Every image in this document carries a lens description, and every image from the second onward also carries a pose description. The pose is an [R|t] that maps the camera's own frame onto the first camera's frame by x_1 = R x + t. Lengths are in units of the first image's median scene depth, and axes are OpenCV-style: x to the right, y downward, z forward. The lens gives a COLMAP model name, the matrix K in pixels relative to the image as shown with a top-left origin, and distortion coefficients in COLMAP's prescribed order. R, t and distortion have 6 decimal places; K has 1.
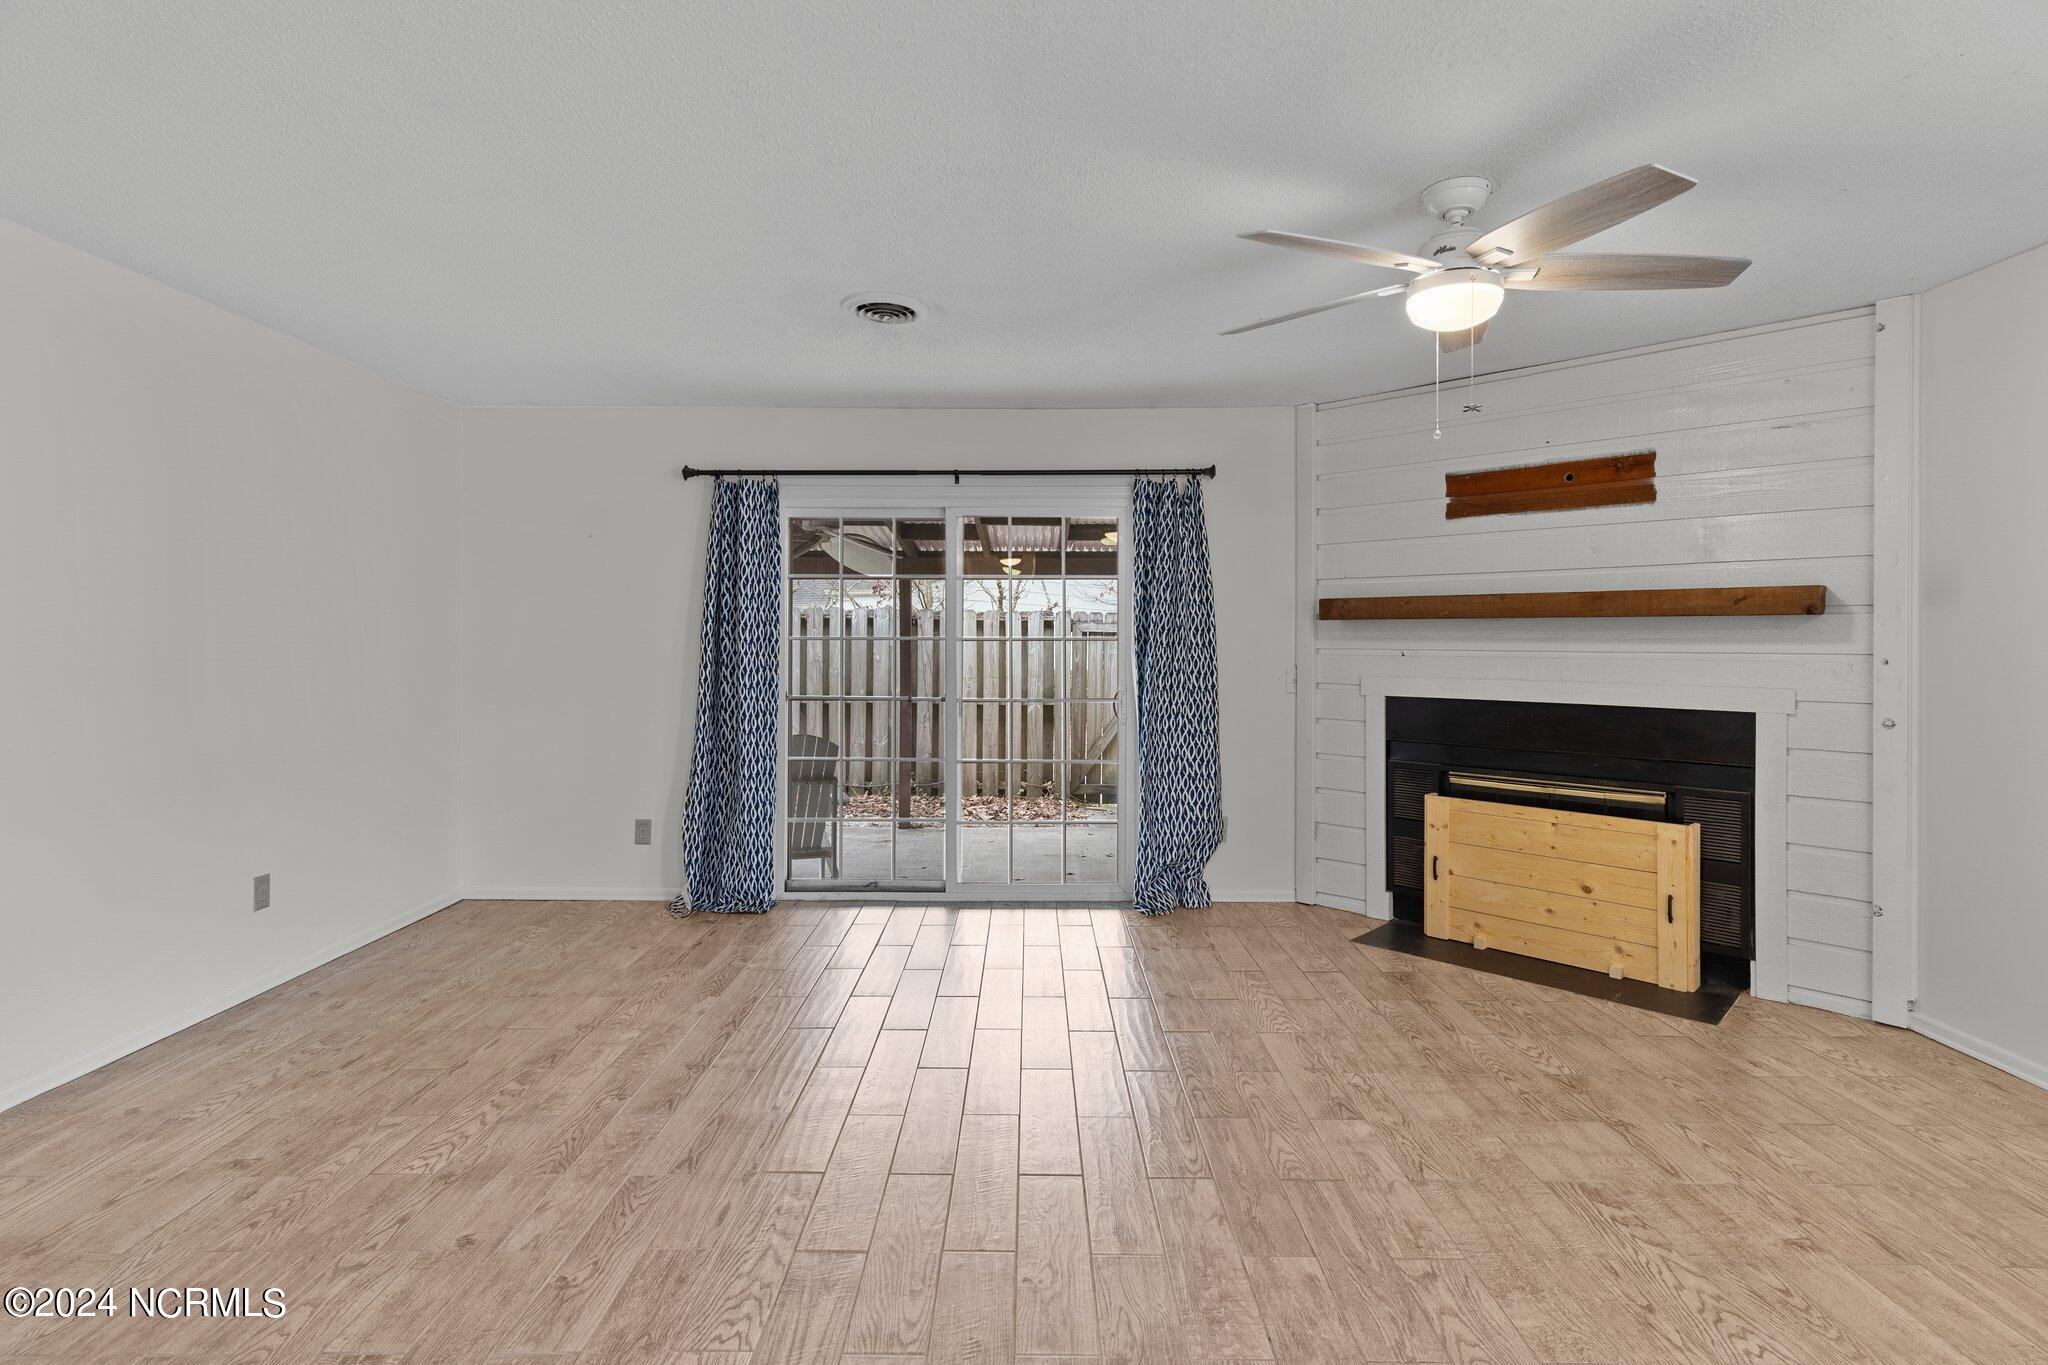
lens RADIAL K [[995.9, 0, 1023.0], [0, 995.9, 648.7], [0, 0, 1]] dist [0.002529, -0.000098]
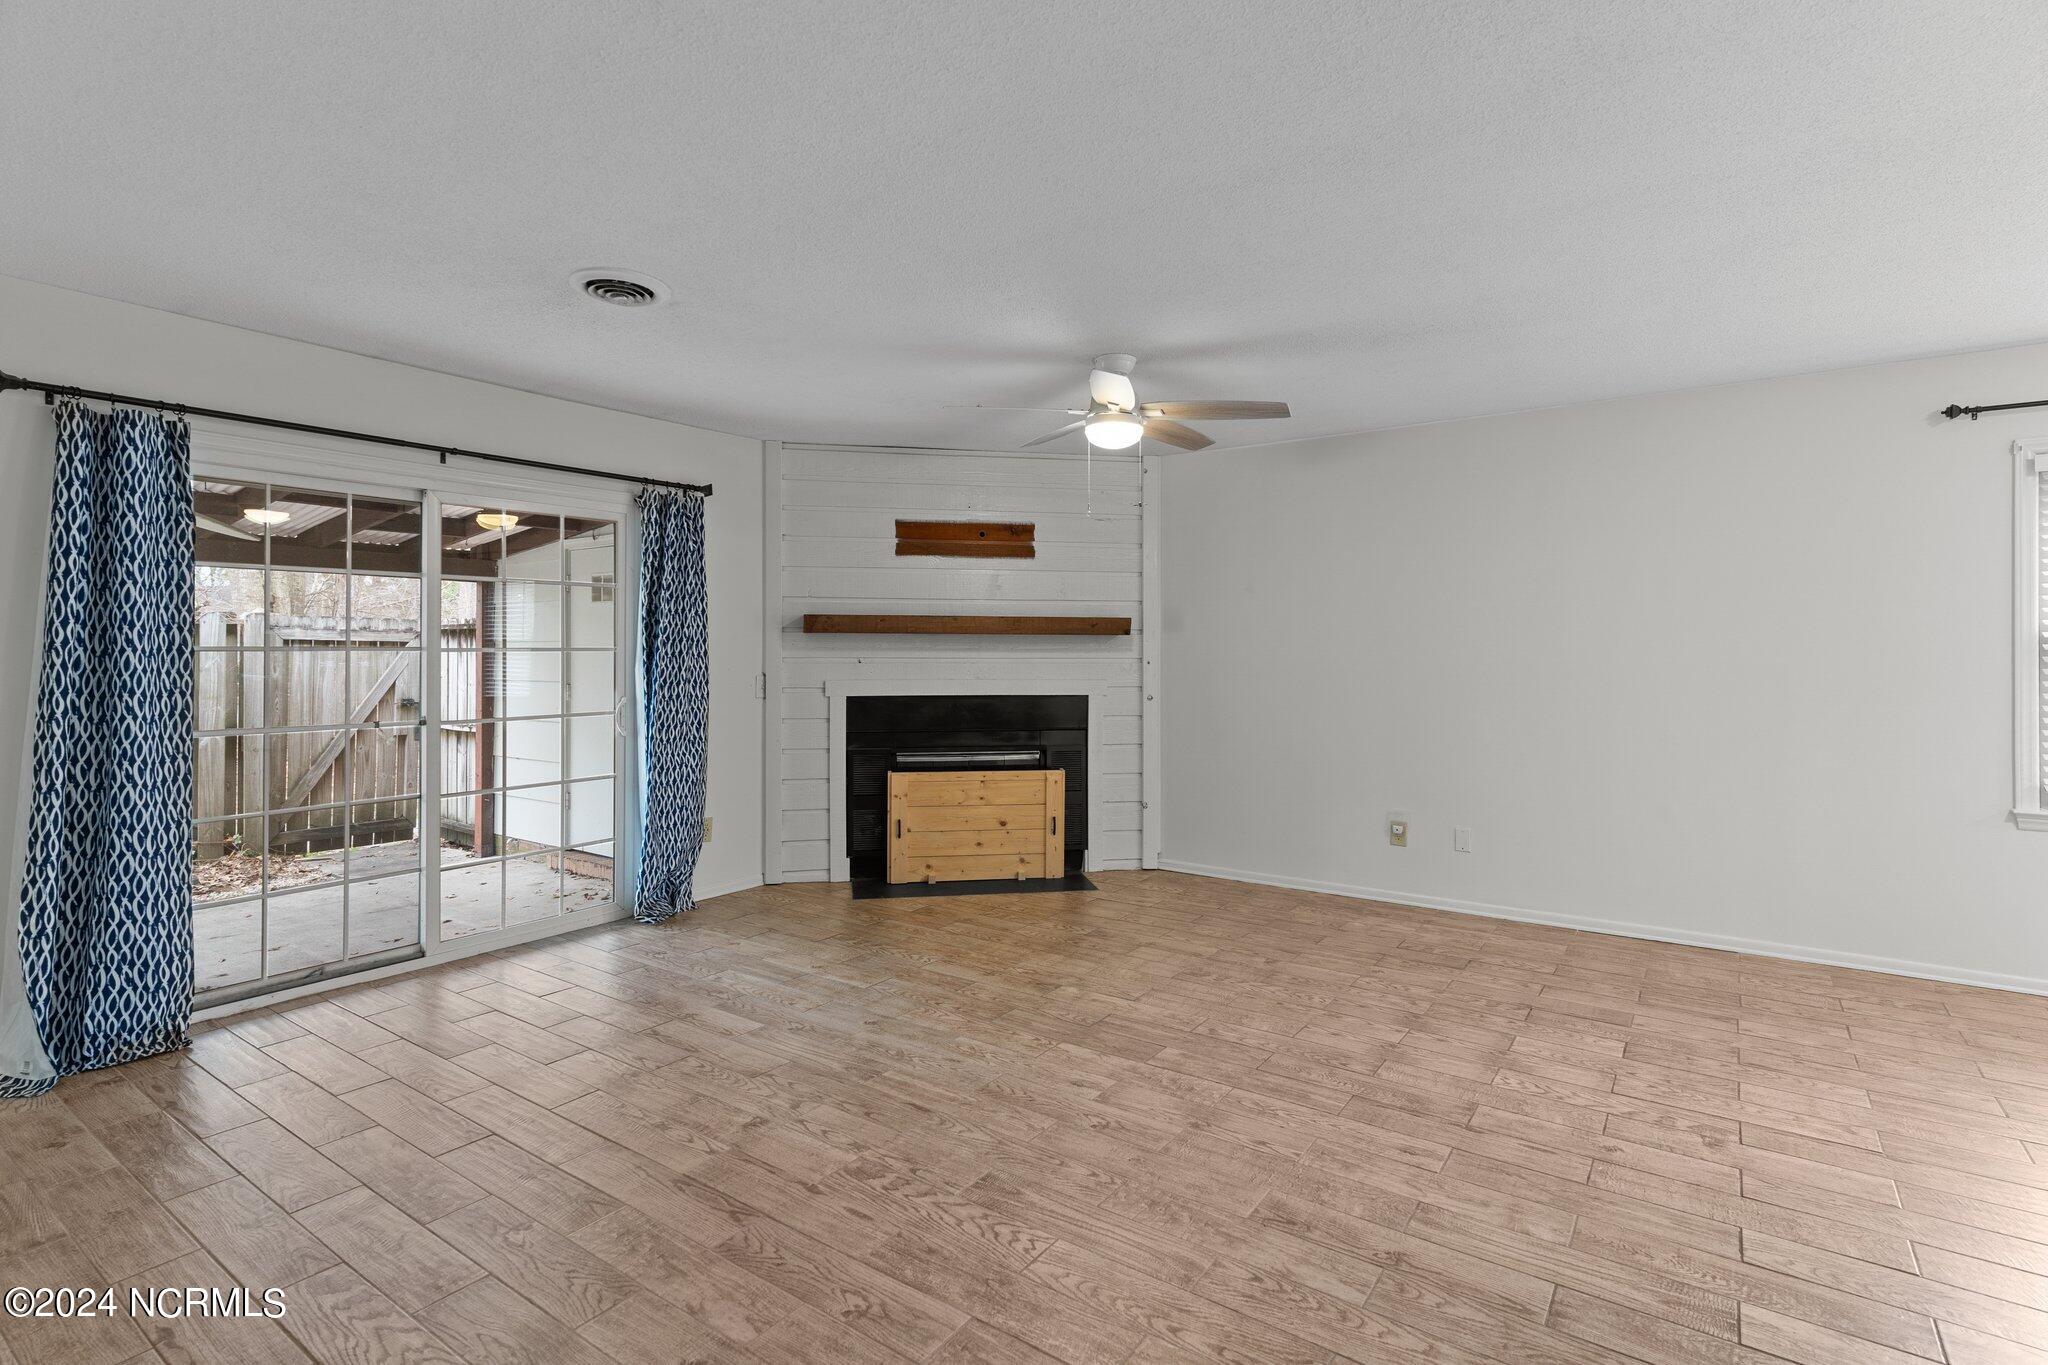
lens RADIAL K [[995.9, 0, 1023.0], [0, 995.9, 648.7], [0, 0, 1]] dist [0.002529, -0.000098]
pose [[0.570588, -0.000159, 0.821237, -0.532385], [0.006829, 0.999966, -0.004551, -0.003306], [-0.821208, 0.008205, 0.570570, 0.139025]]
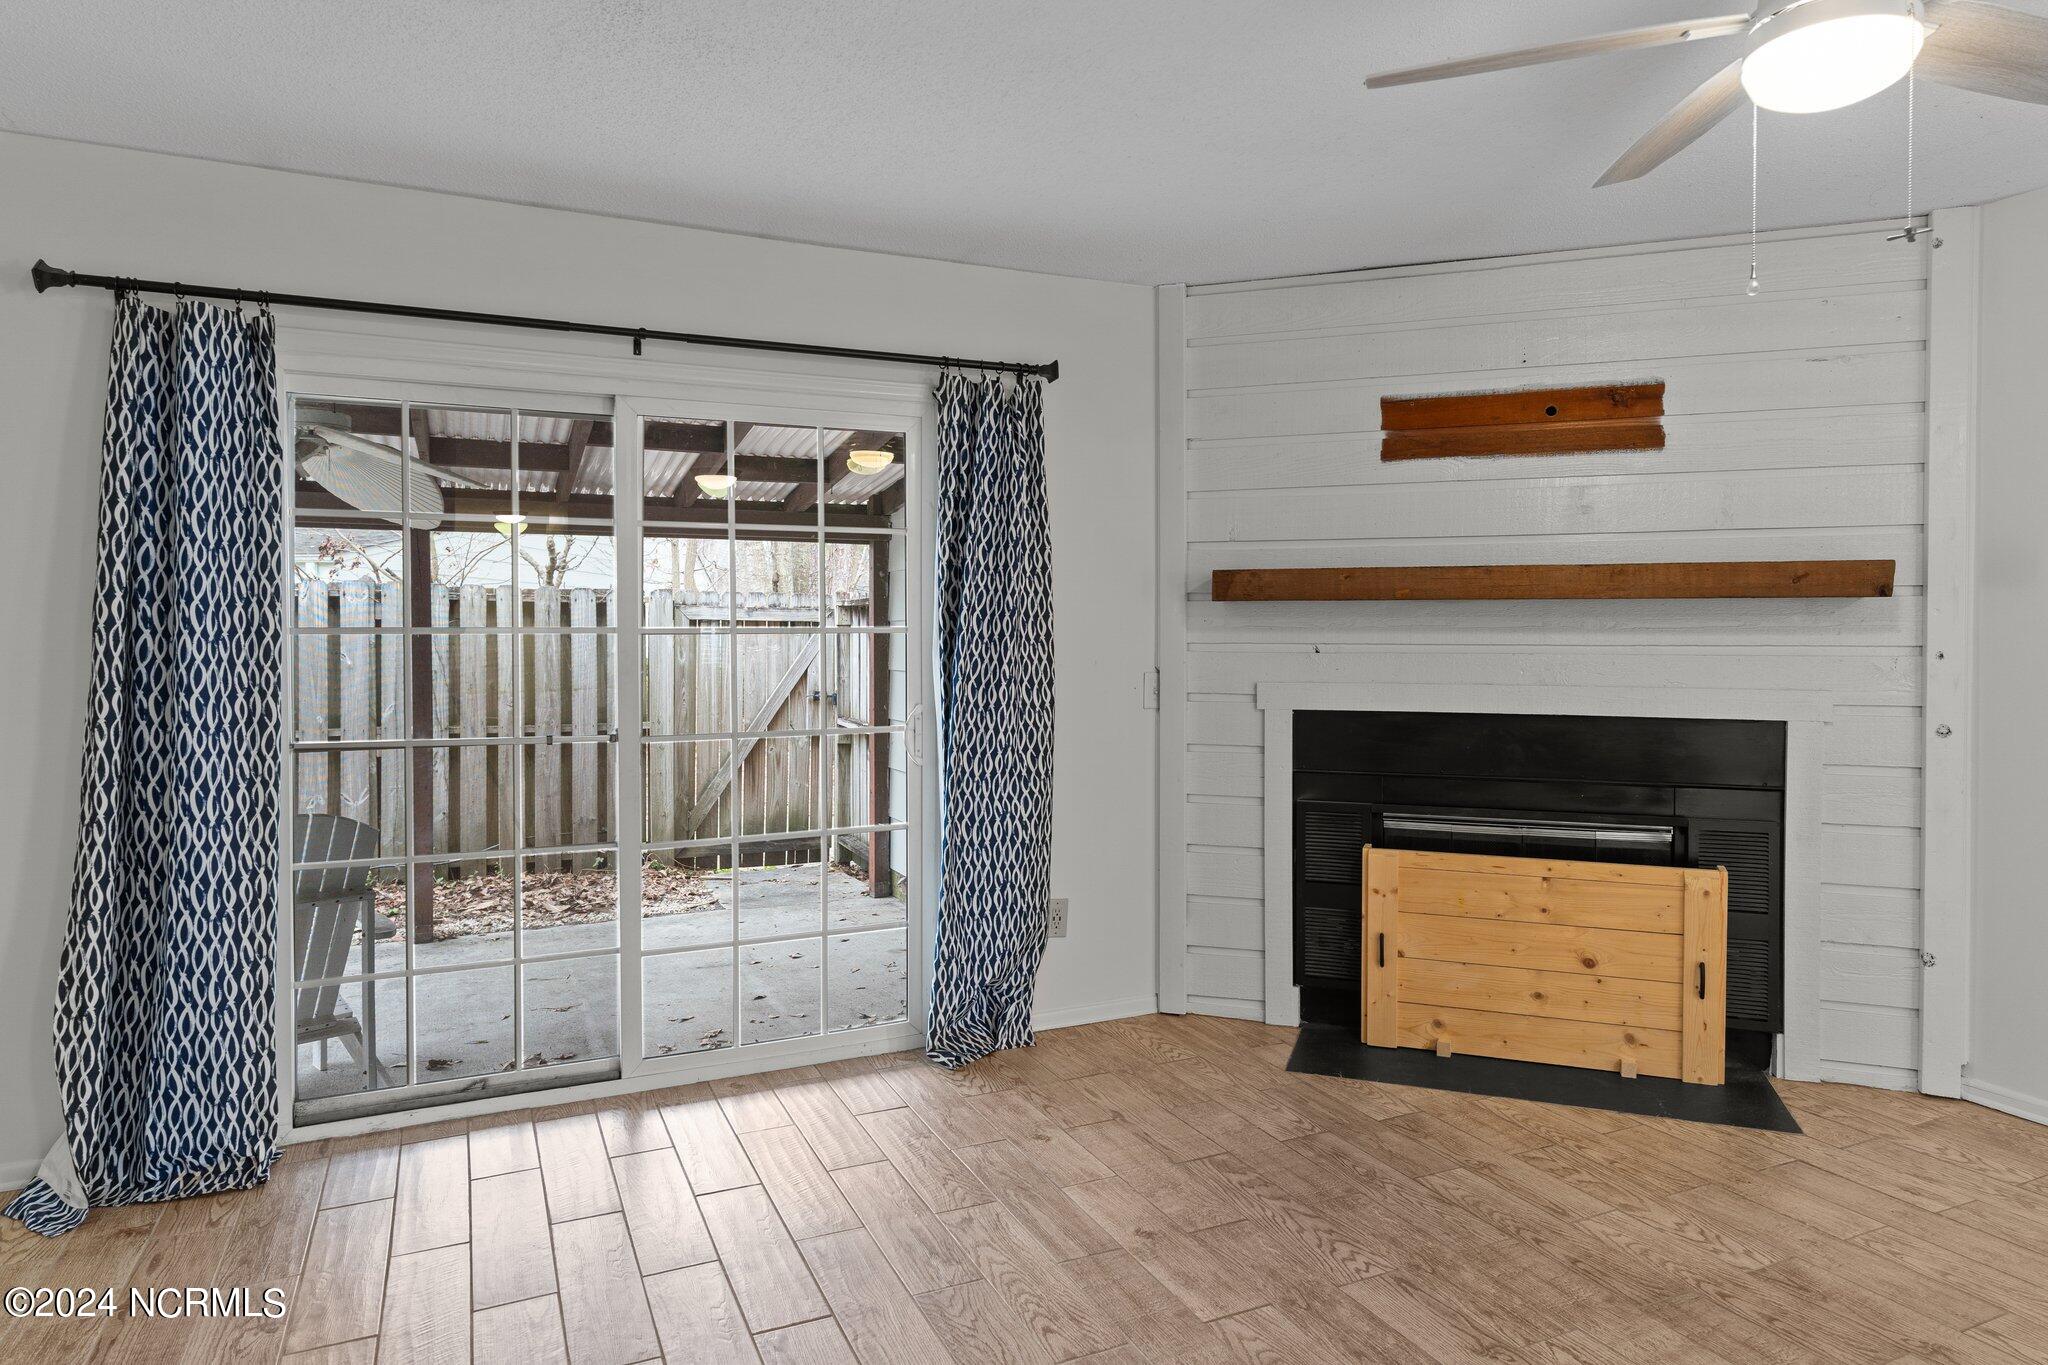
lens RADIAL K [[1216.8, 0, 1019.9], [0, 1216.8, 653.7], [0, 0, 1]] dist [-0.001726, 0.001920]
pose [[0.906276, -0.011150, 0.422539, -0.182256], [0.006788, 0.999907, 0.011826, -0.003688], [-0.422632, -0.007850, 0.906268, 0.317343]]
